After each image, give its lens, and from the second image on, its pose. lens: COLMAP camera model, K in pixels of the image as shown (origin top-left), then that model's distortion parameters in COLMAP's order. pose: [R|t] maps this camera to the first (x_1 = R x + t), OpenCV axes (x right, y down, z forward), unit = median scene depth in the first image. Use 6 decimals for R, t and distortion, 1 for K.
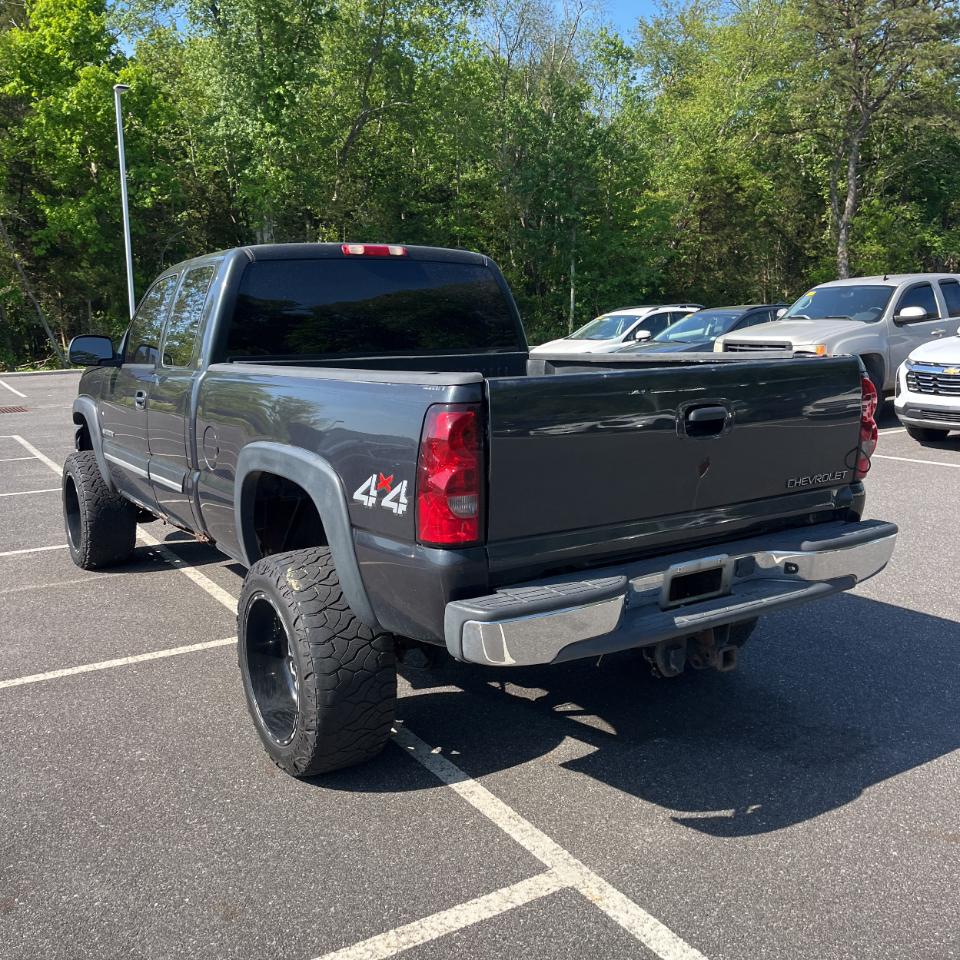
lens RADIAL K [[974.5, 0, 465.0], [0, 974.5, 496.0], [0, 0, 1]] dist [0.003252, -0.005766]
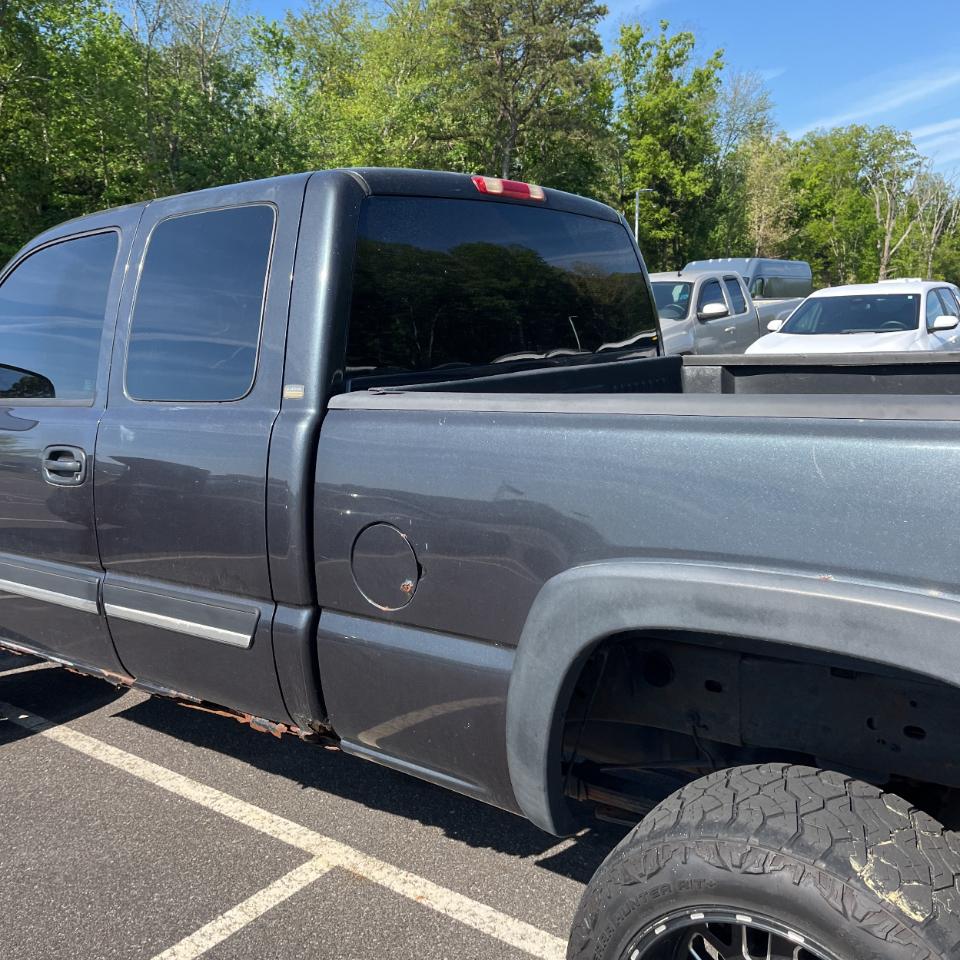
lens RADIAL K [[974.5, 0, 465.0], [0, 974.5, 496.0], [0, 0, 1]] dist [0.003252, -0.005766]
pose [[0.926906, -0.078107, 0.367075, -0.143336], [0.081216, 0.996672, 0.006995, -0.027892], [-0.366400, 0.023329, 0.930165, 0.182786]]
